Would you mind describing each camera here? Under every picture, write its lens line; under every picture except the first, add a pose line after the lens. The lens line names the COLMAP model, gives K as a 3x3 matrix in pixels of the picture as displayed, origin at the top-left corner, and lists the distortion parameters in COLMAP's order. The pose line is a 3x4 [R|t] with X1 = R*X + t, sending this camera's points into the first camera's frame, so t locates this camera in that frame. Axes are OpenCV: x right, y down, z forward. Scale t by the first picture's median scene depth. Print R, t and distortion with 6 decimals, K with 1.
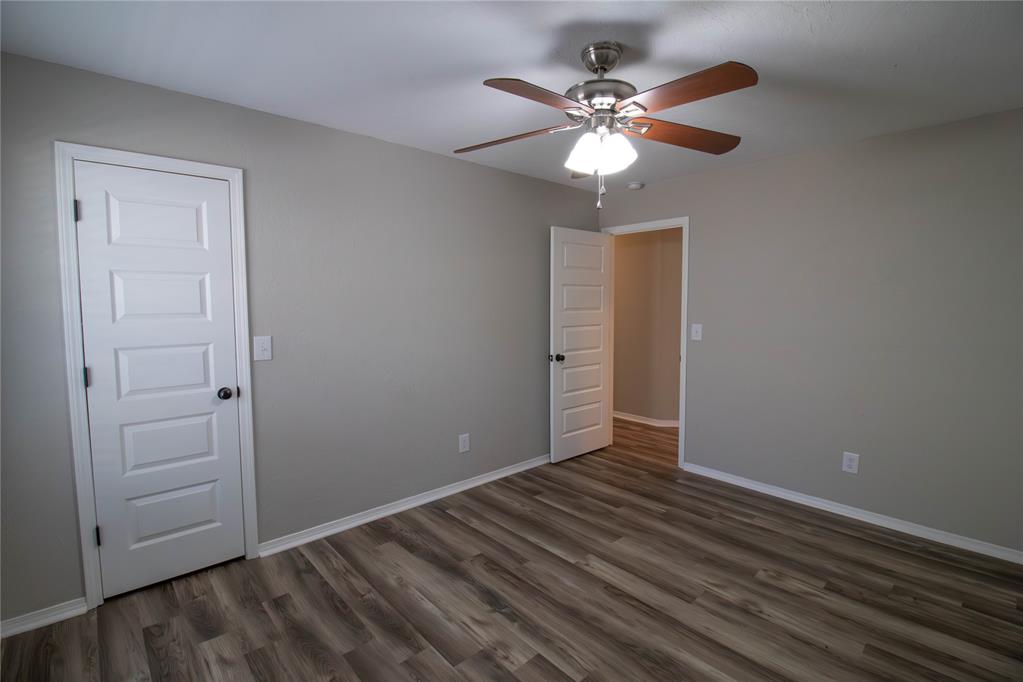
lens RADIAL K [[473.1, 0, 513.2], [0, 473.1, 332.3], [0, 0, 1]] dist [-0.000927, -0.014231]
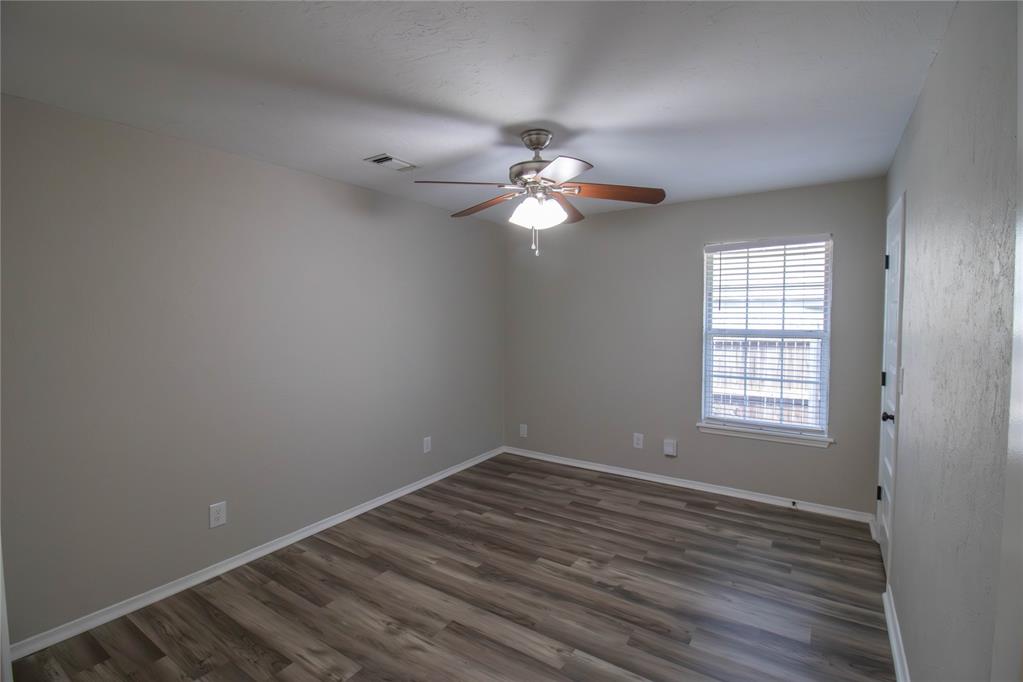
lens RADIAL K [[473.1, 0, 513.2], [0, 473.1, 332.3], [0, 0, 1]] dist [-0.000927, -0.014231]
pose [[-0.970071, 0.016510, -0.242259, 0.495736], [-0.008800, 0.994640, 0.103022, -0.171980], [0.242662, 0.102070, -0.964726, 2.003926]]
